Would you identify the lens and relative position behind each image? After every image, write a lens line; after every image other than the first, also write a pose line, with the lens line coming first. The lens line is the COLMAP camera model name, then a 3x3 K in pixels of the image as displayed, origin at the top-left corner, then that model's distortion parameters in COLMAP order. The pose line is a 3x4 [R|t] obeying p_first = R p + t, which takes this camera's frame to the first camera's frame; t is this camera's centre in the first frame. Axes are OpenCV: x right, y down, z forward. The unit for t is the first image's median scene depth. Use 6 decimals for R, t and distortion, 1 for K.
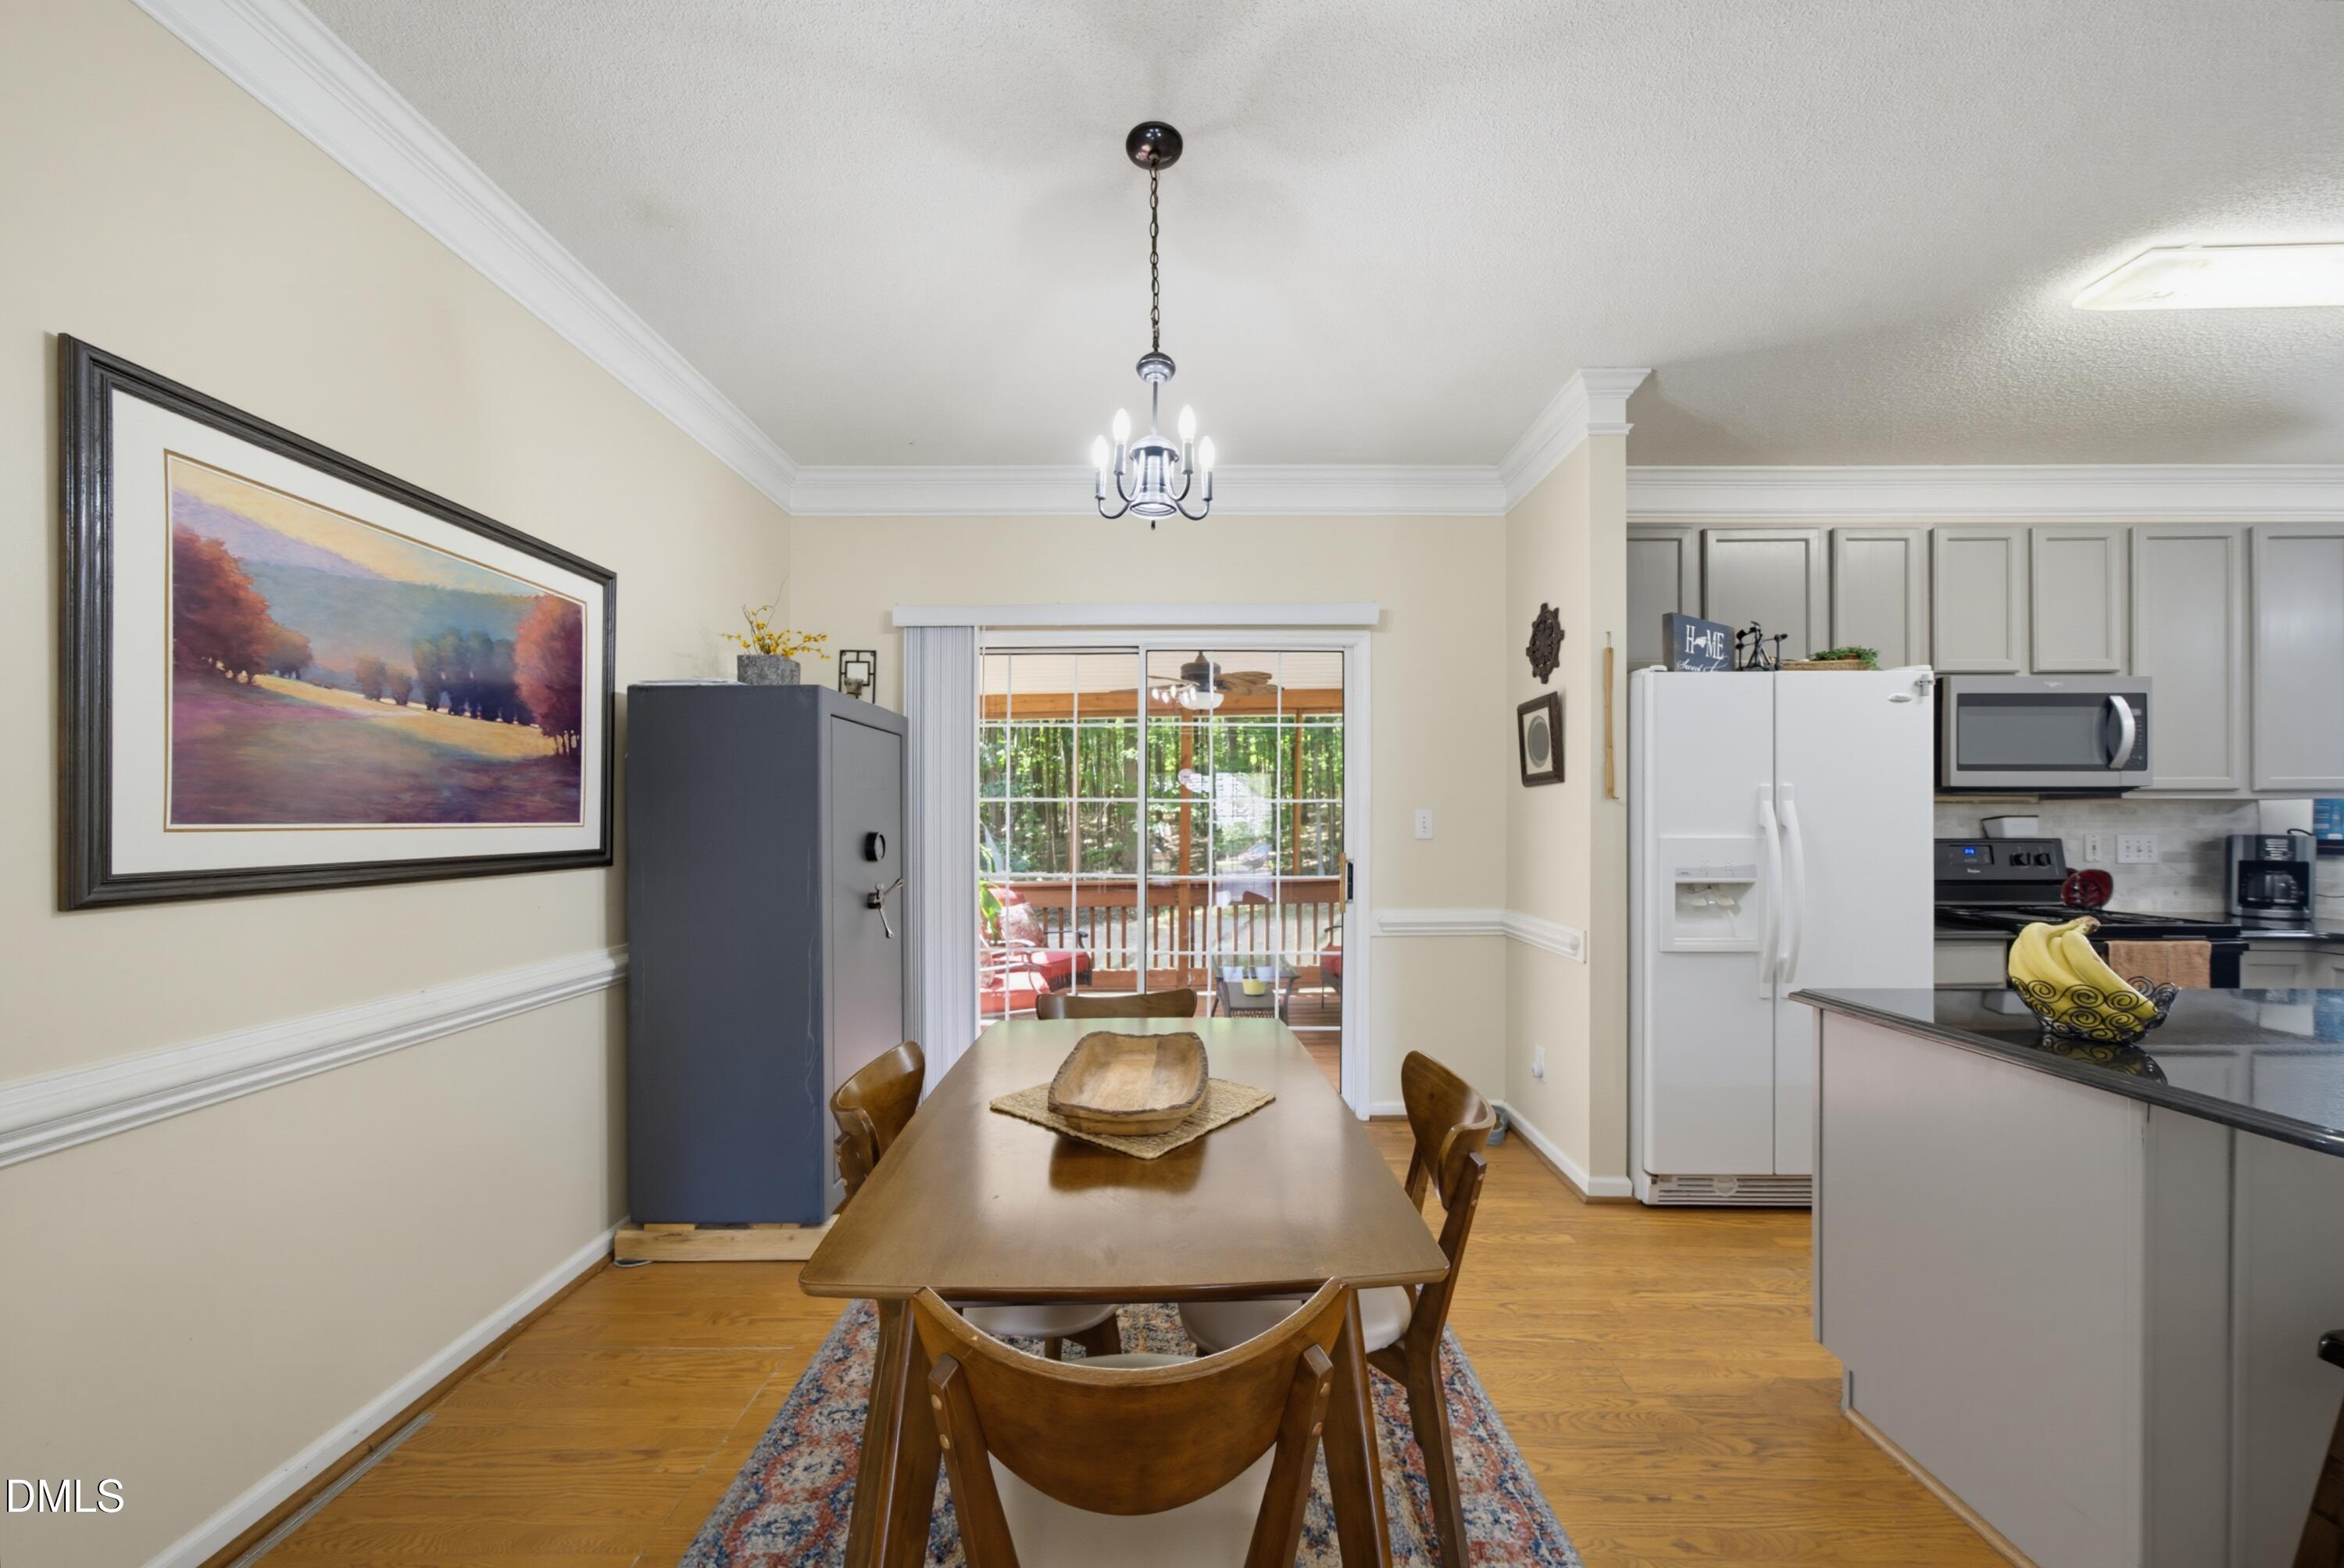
lens RADIAL K [[803.5, 0, 1179.5], [0, 803.5, 822.8], [0, 0, 1]] dist [-0.000392, 0.000021]
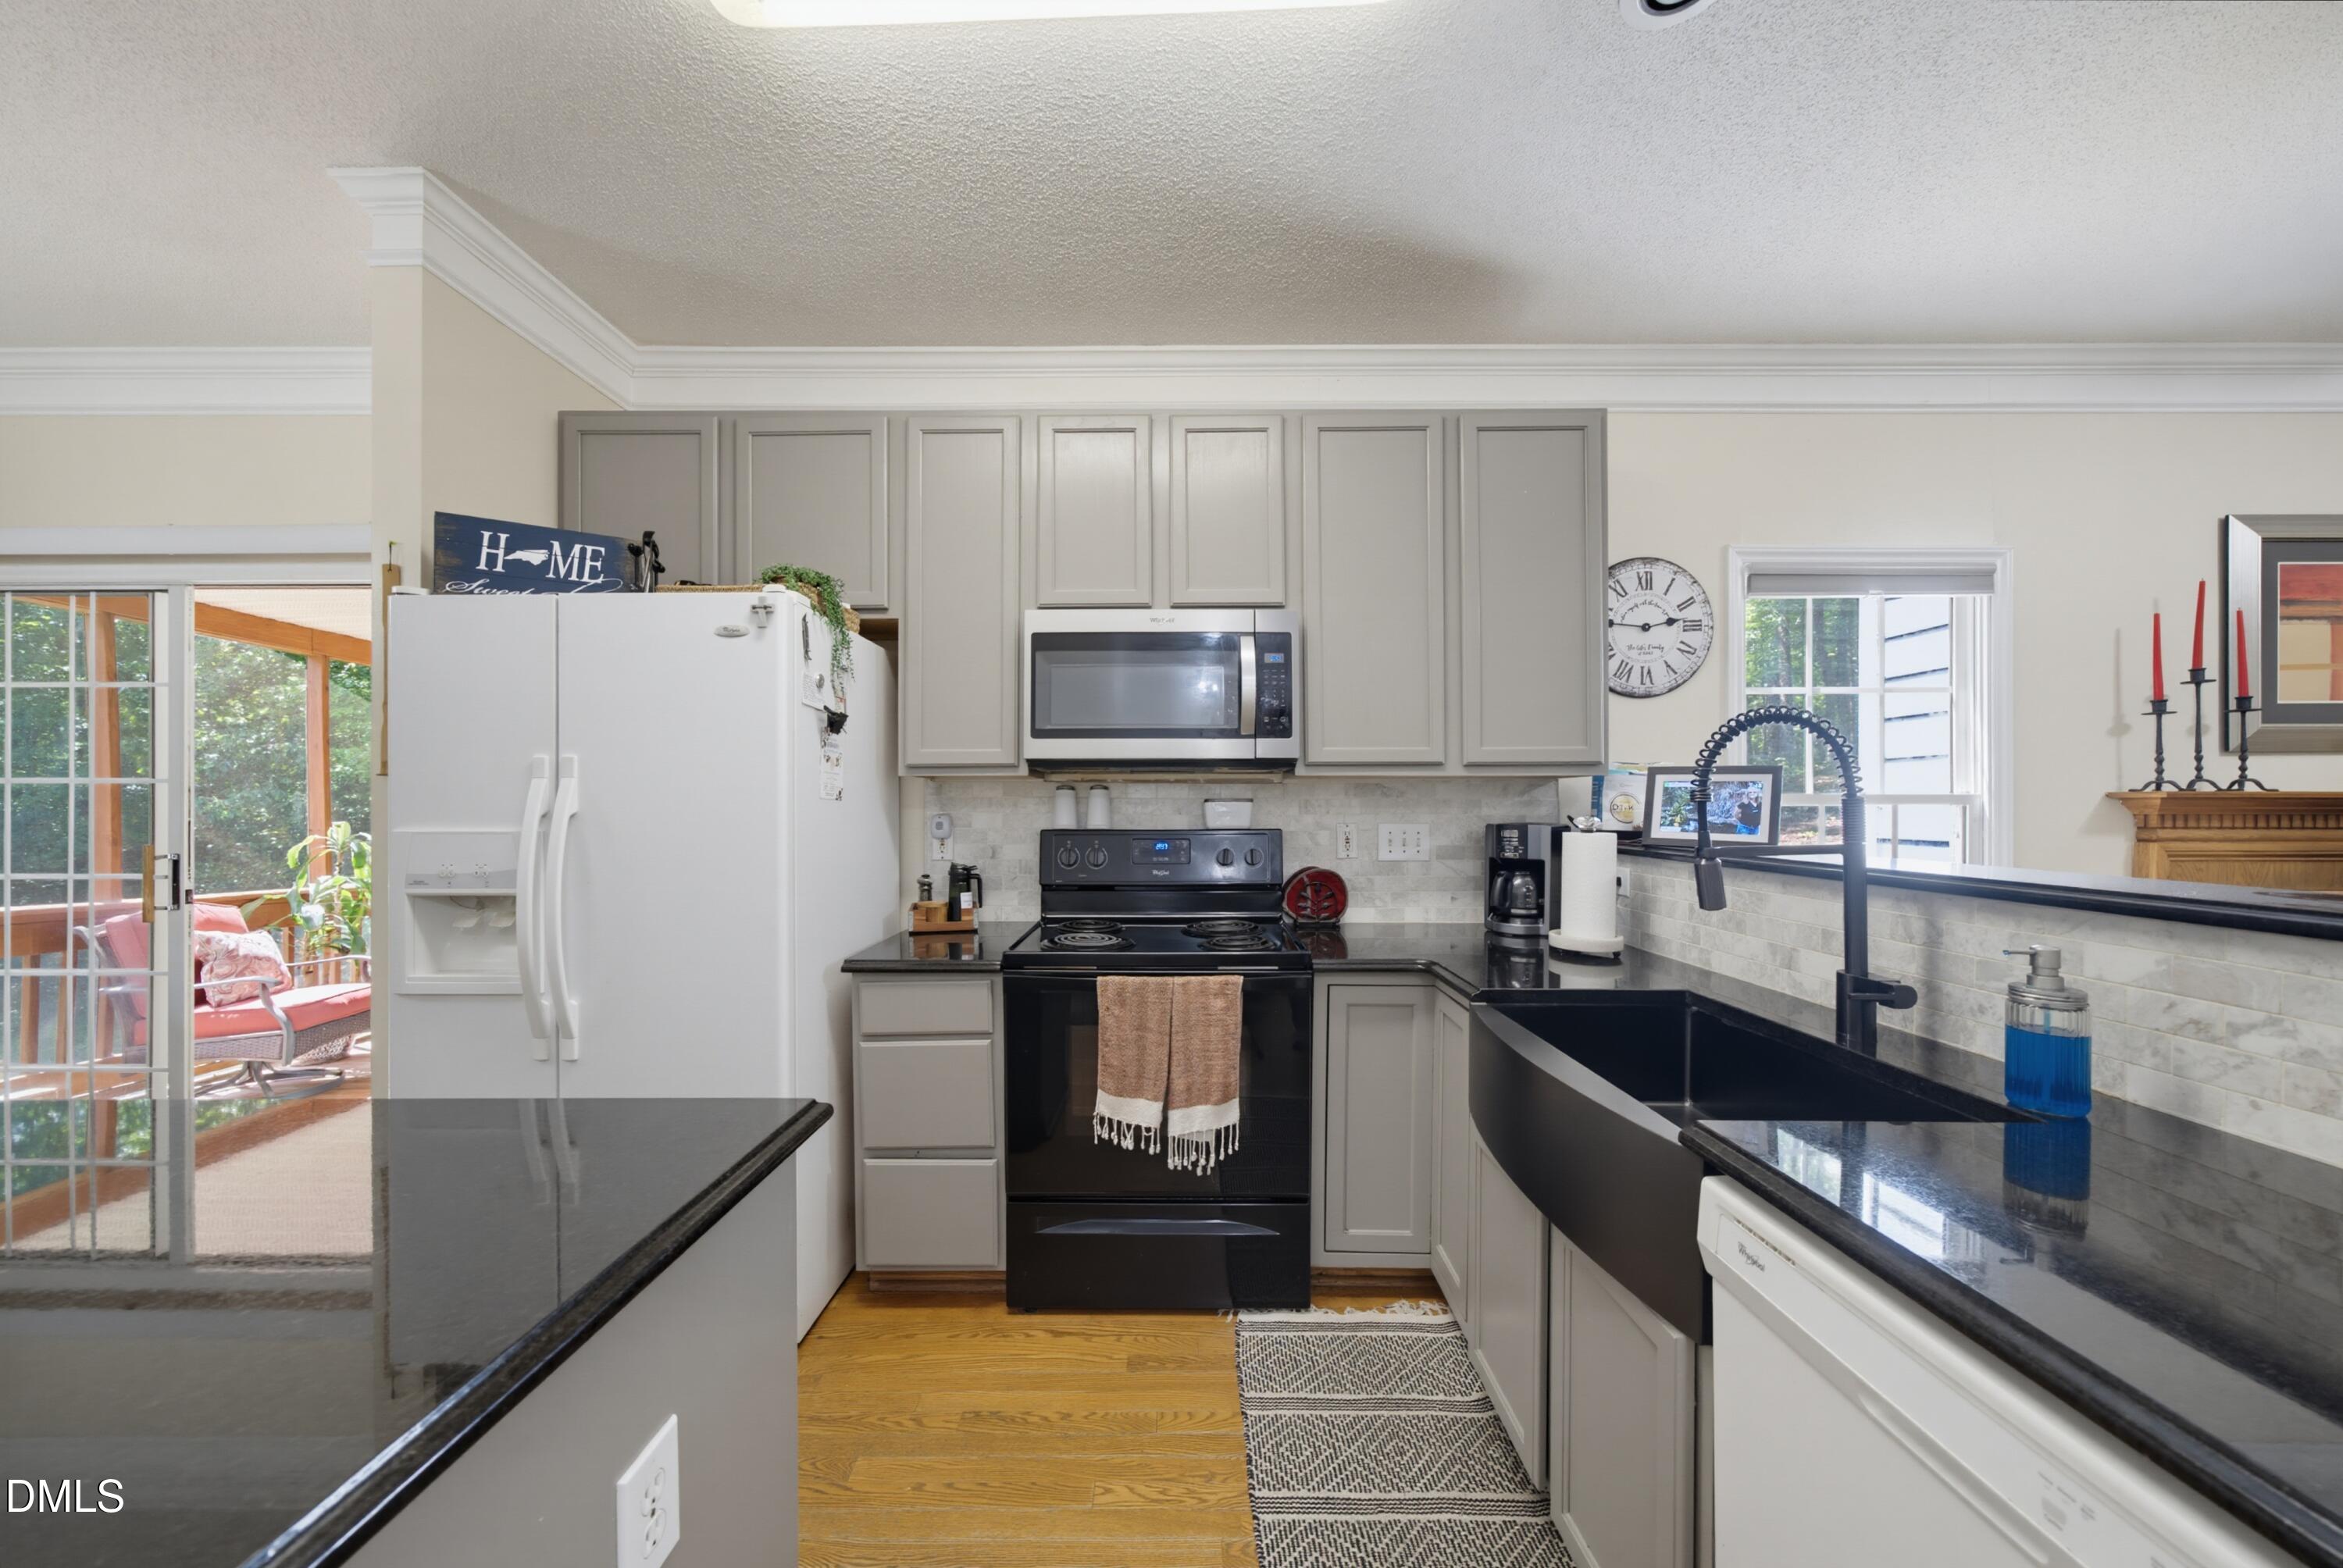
lens RADIAL K [[806.2, 0, 1174.0], [0, 806.2, 802.4], [0, 0, 1]] dist [-0.001158, 0.000154]
pose [[0.999999, -0.001463, -0.000141, 1.174765], [0.001462, 0.999984, -0.005391, -0.001826], [0.000149, 0.005390, 0.999985, 0.274274]]
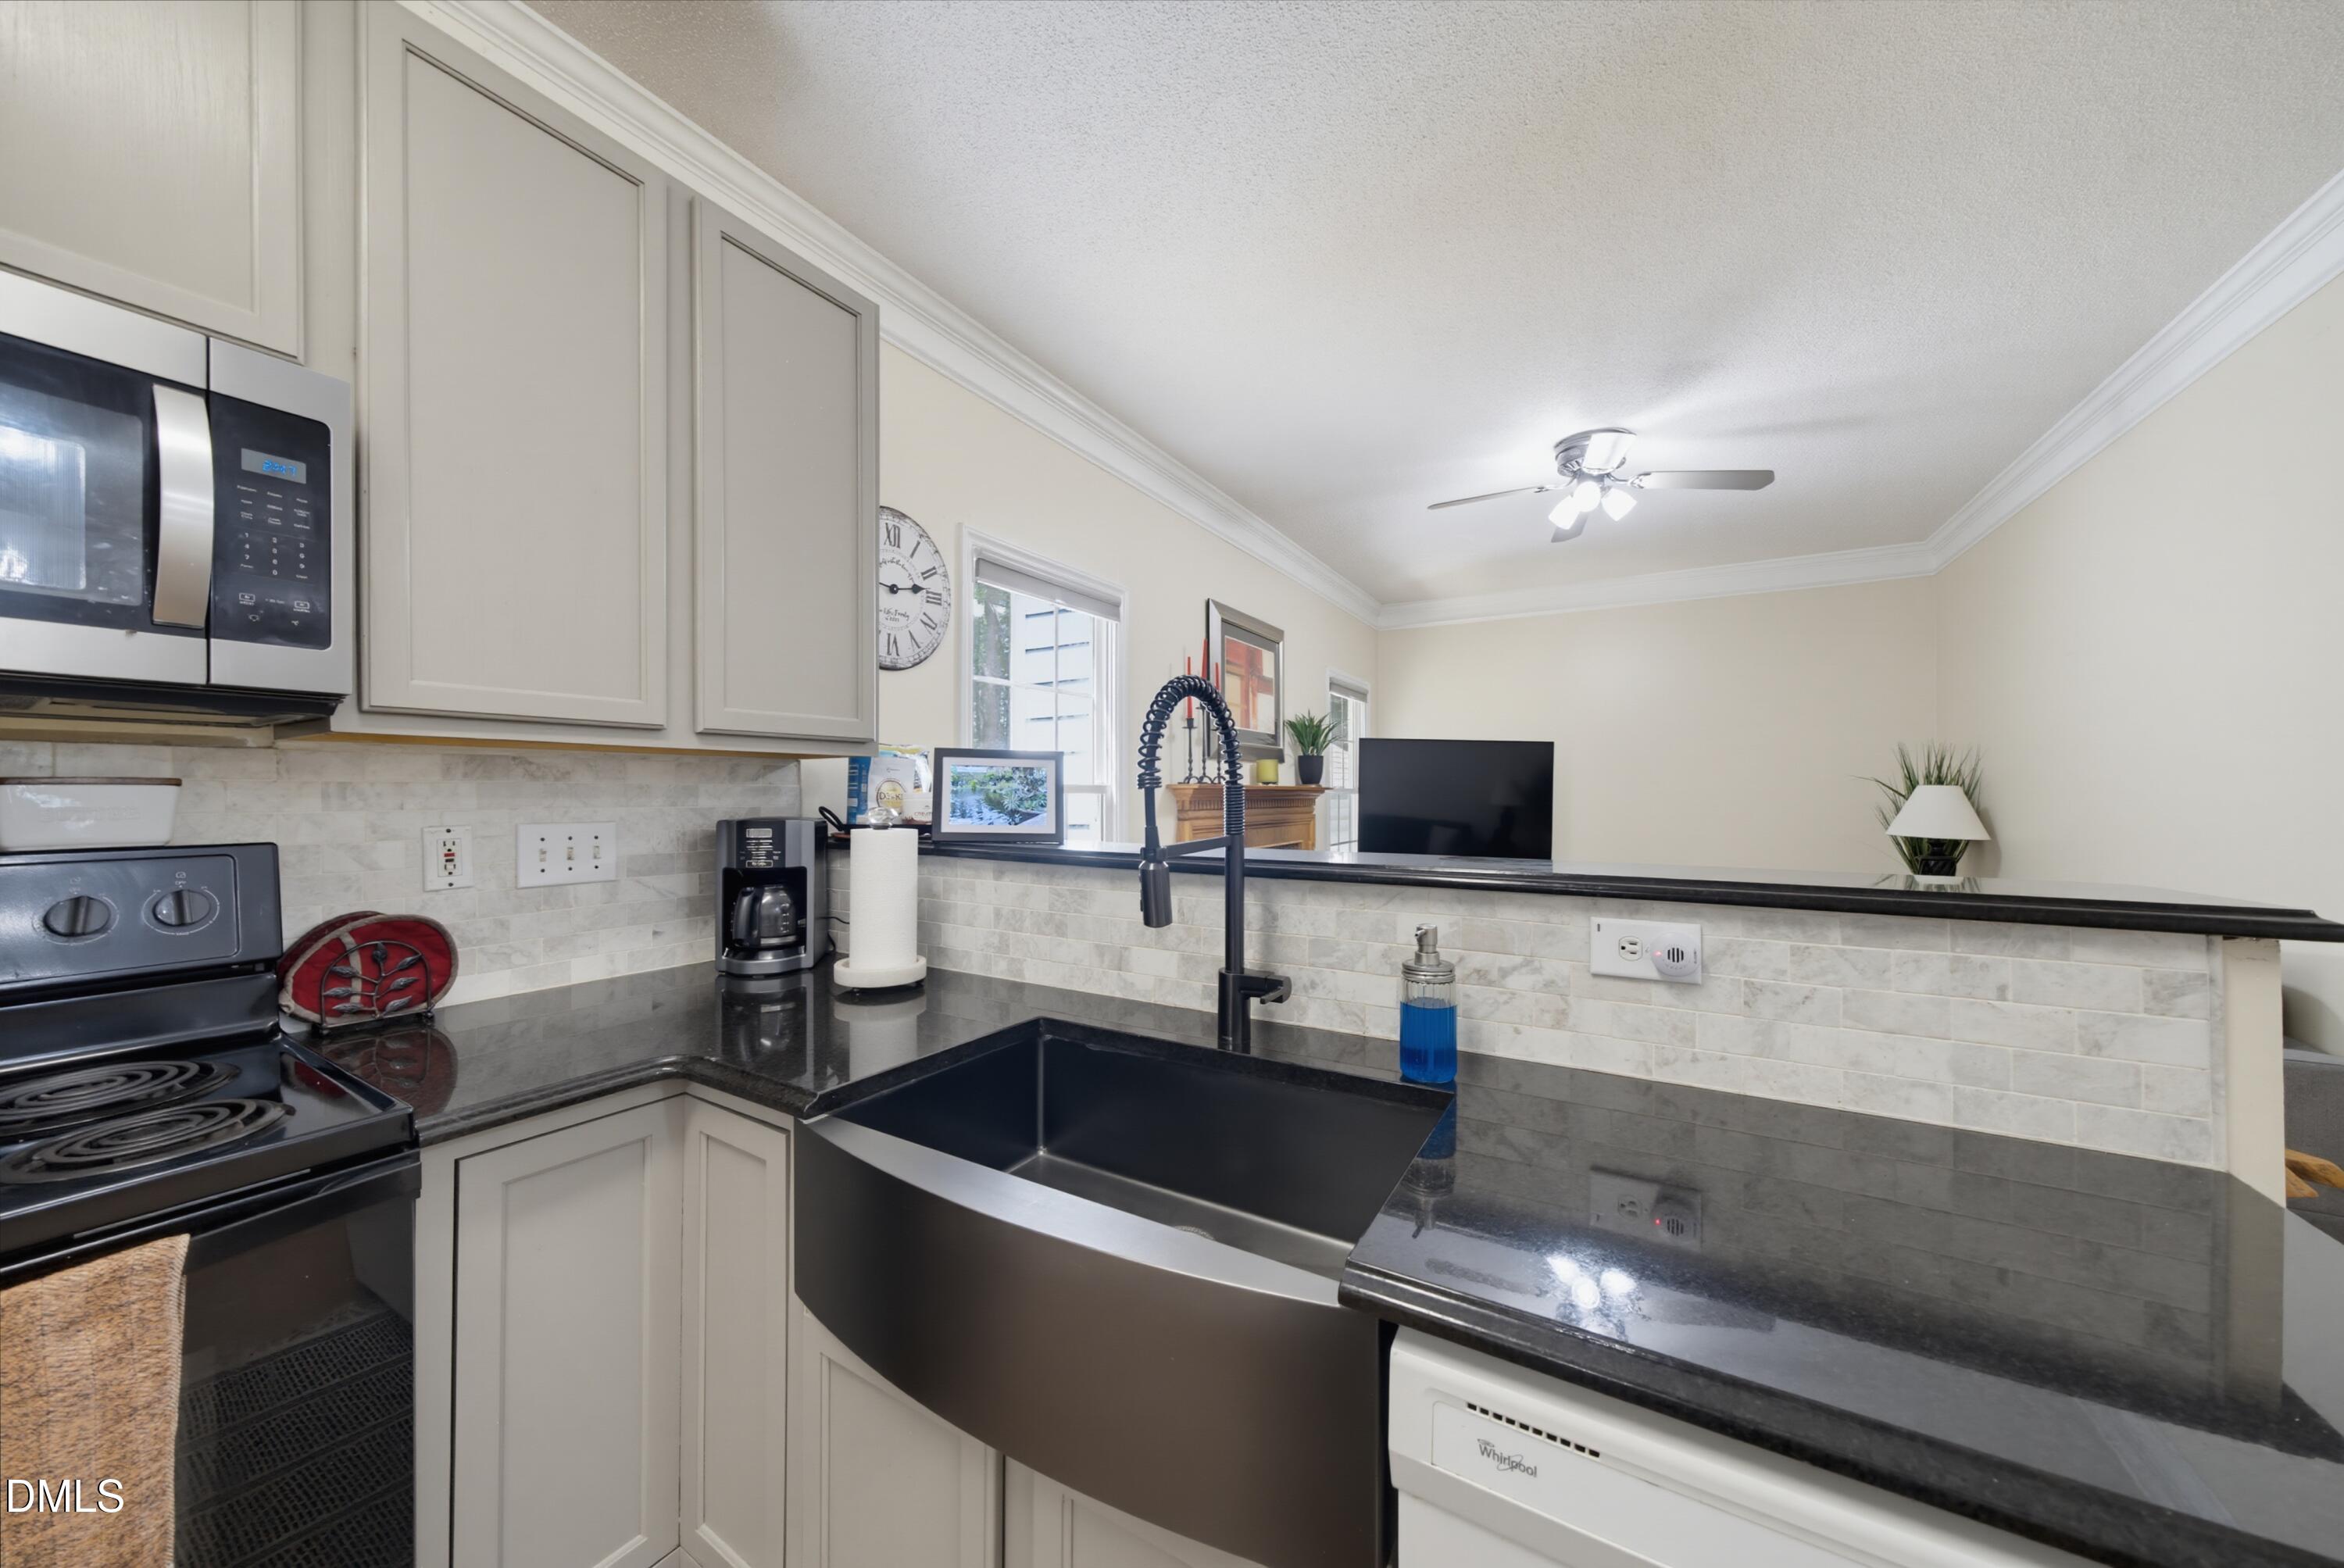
lens RADIAL K [[796.8, 0, 1178.2], [0, 796.8, 792.9], [0, 0, 1]] dist [-0.006236, 0.000176]
pose [[0.507011, 0.000263, 0.861940, 1.175086], [0.002212, 0.999996, -0.001607, -0.001409], [-0.861937, 0.002722, 0.507009, 0.551173]]
